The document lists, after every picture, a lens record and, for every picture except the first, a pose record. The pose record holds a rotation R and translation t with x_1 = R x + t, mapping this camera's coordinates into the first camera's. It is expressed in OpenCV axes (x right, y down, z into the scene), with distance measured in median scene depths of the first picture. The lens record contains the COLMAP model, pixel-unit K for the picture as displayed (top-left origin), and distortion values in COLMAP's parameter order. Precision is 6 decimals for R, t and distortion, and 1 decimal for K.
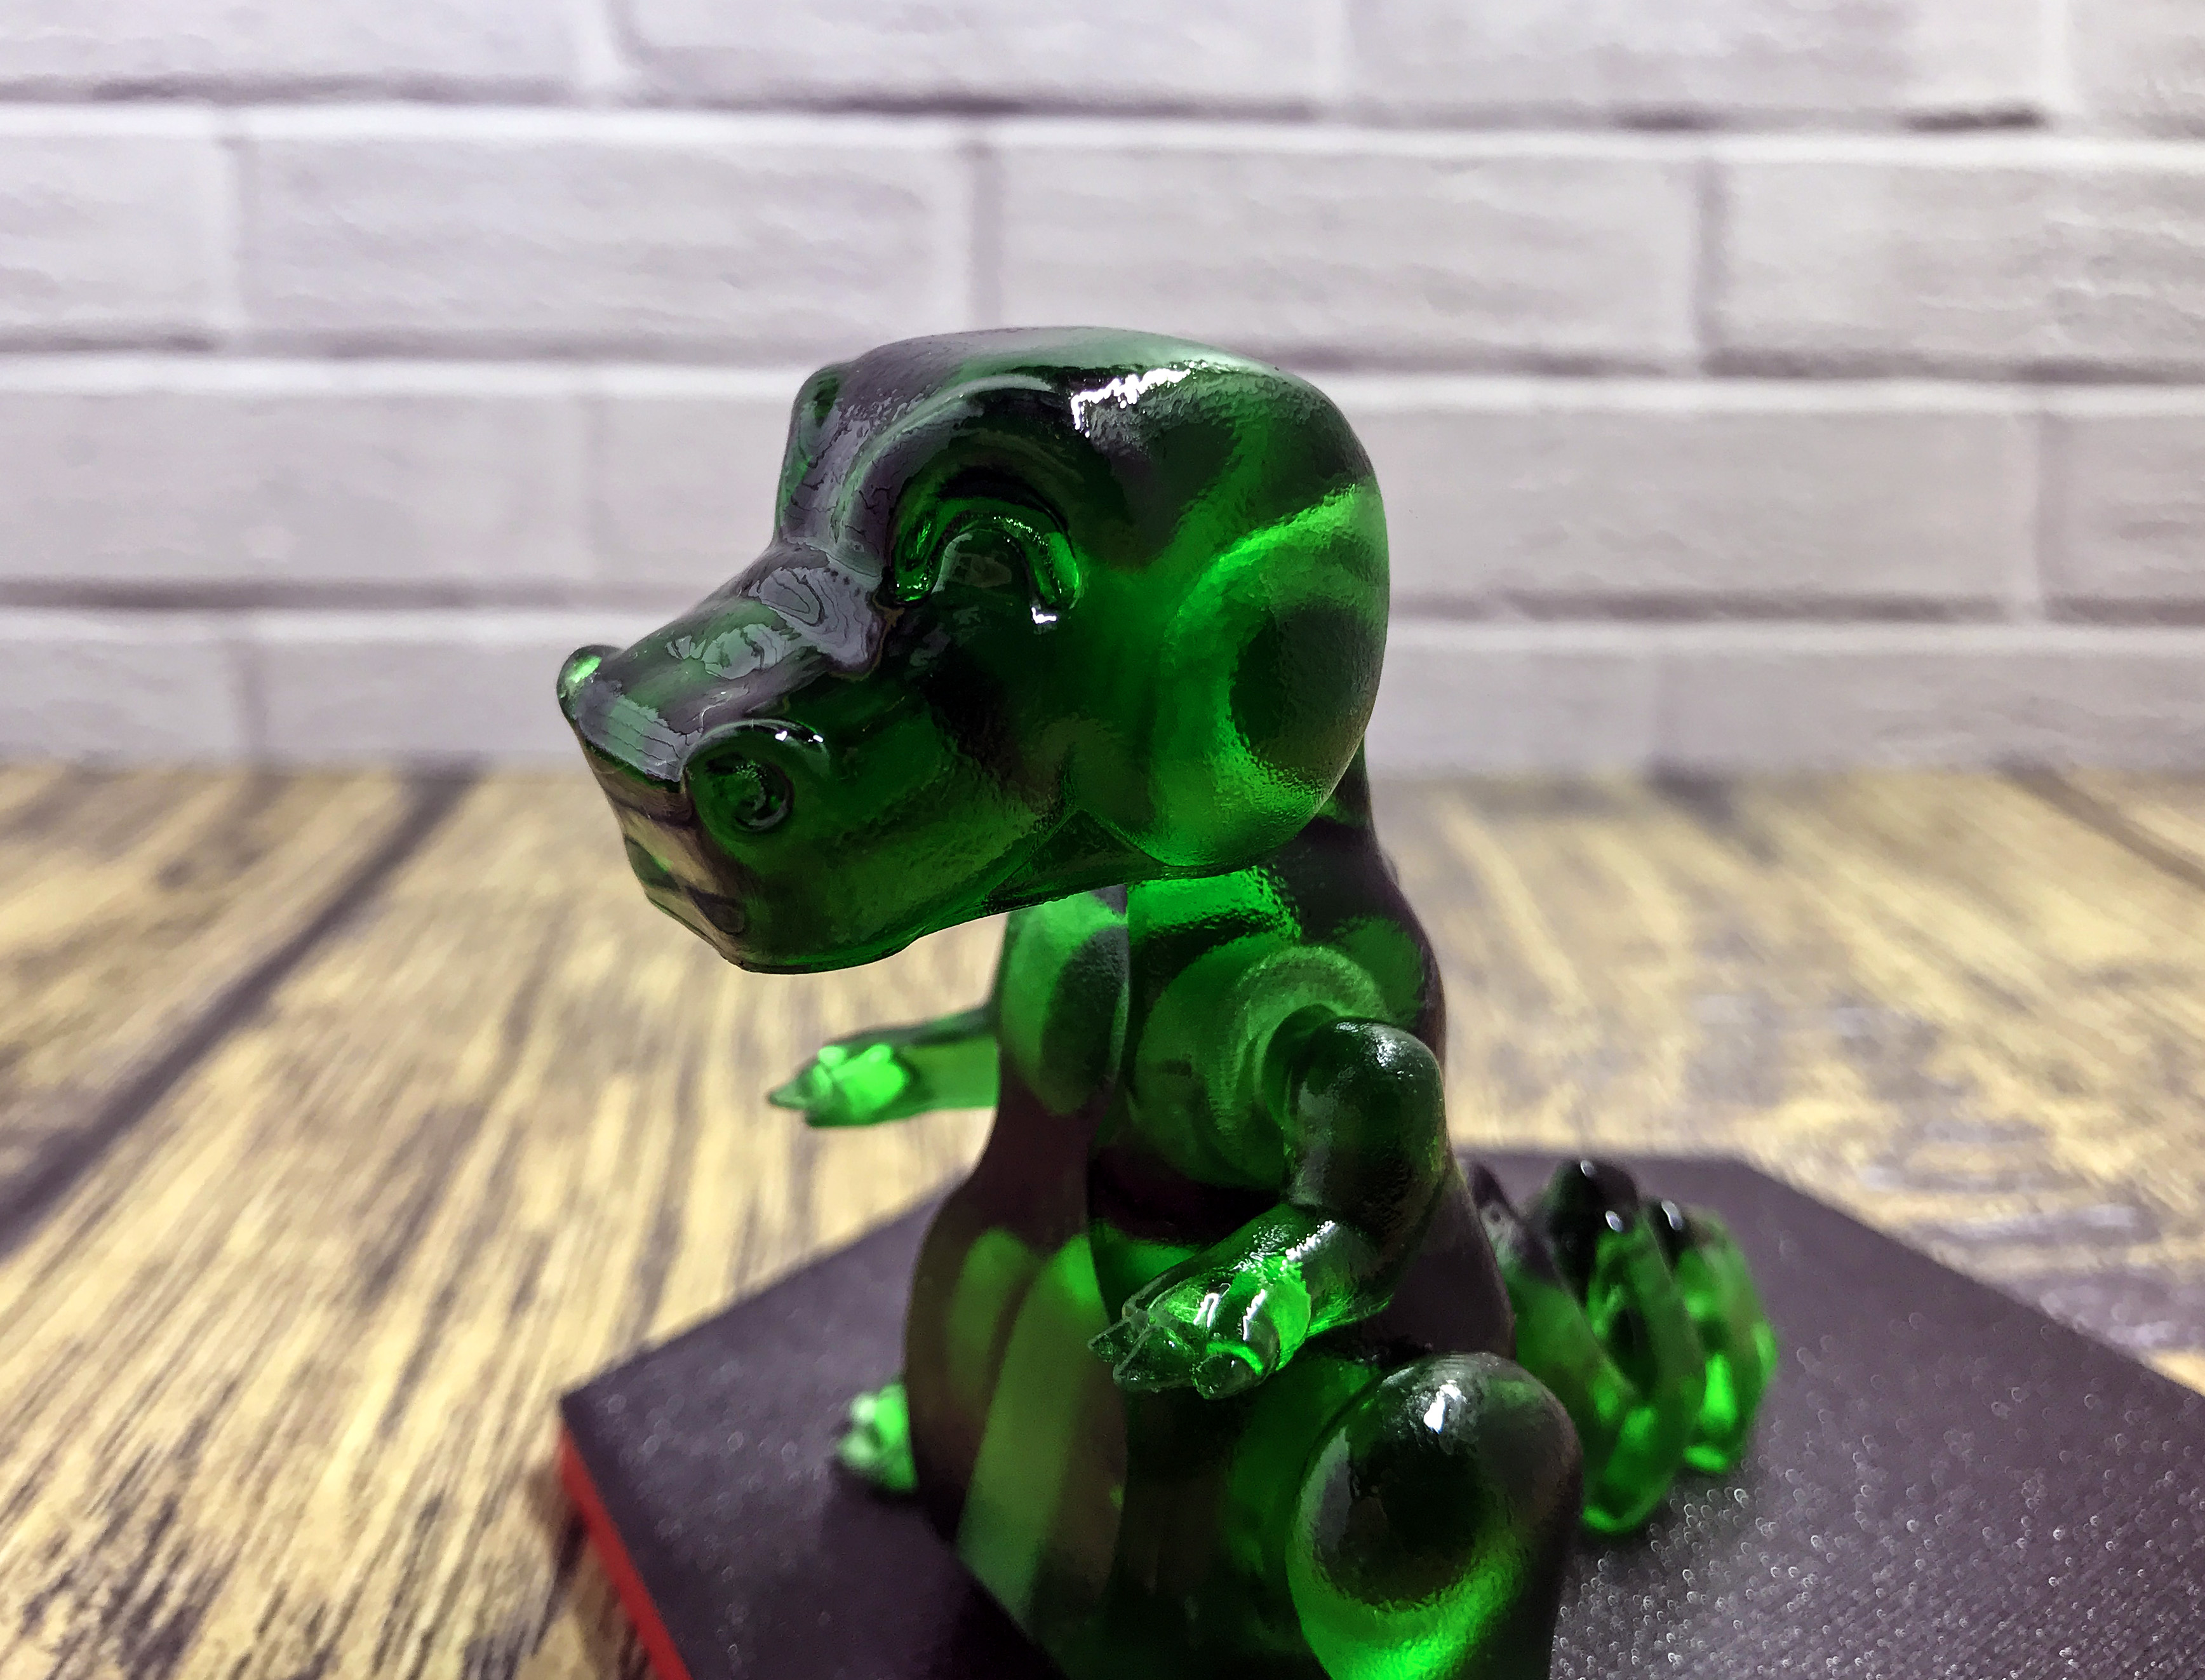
lens RADIAL K [[2181.8, 0, 1102.5], [0, 2181.8, 840.0], [0, 0, 1]] dist [-0.105861, 0.157169]
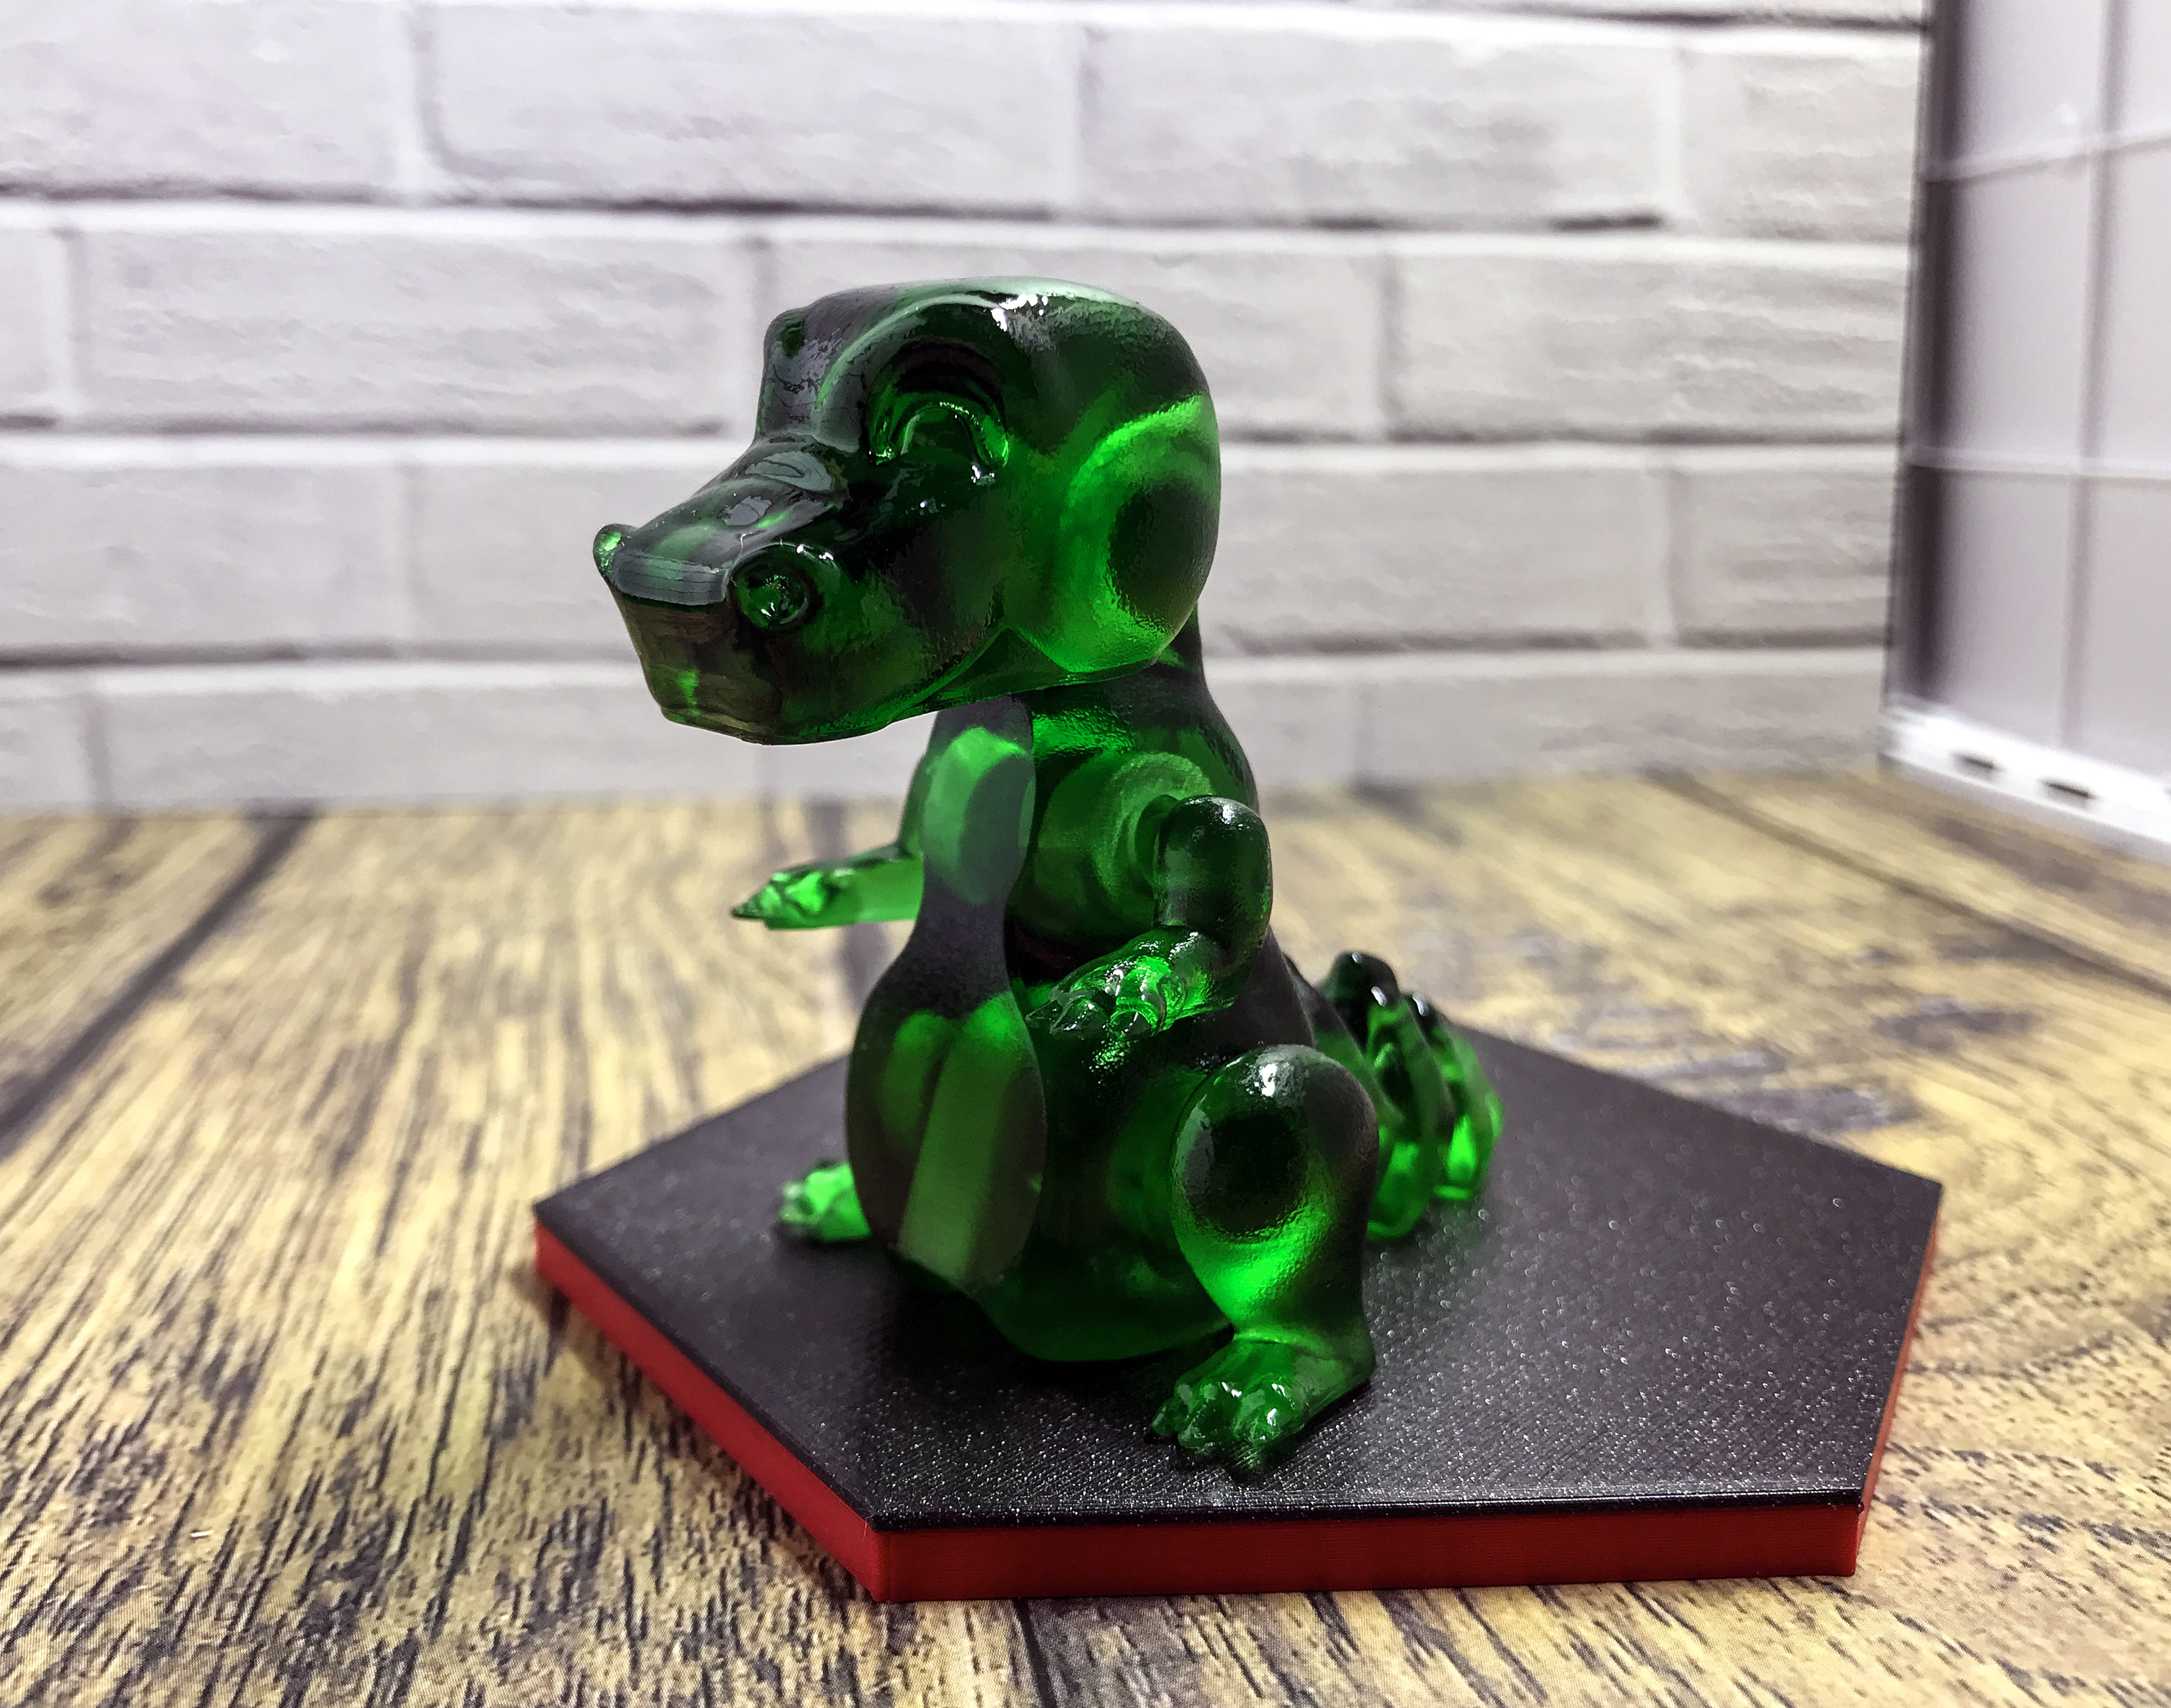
lens RADIAL K [[1924.6, 0, 1077.8], [0, 1924.6, 889.6], [0, 0, 1]] dist [-0.025864, -0.002735]
pose [[0.993525, -0.033737, 0.108492, -0.041842], [0.033000, 0.999418, 0.008584, 0.058471], [-0.108719, -0.004948, 0.994060, -0.079672]]
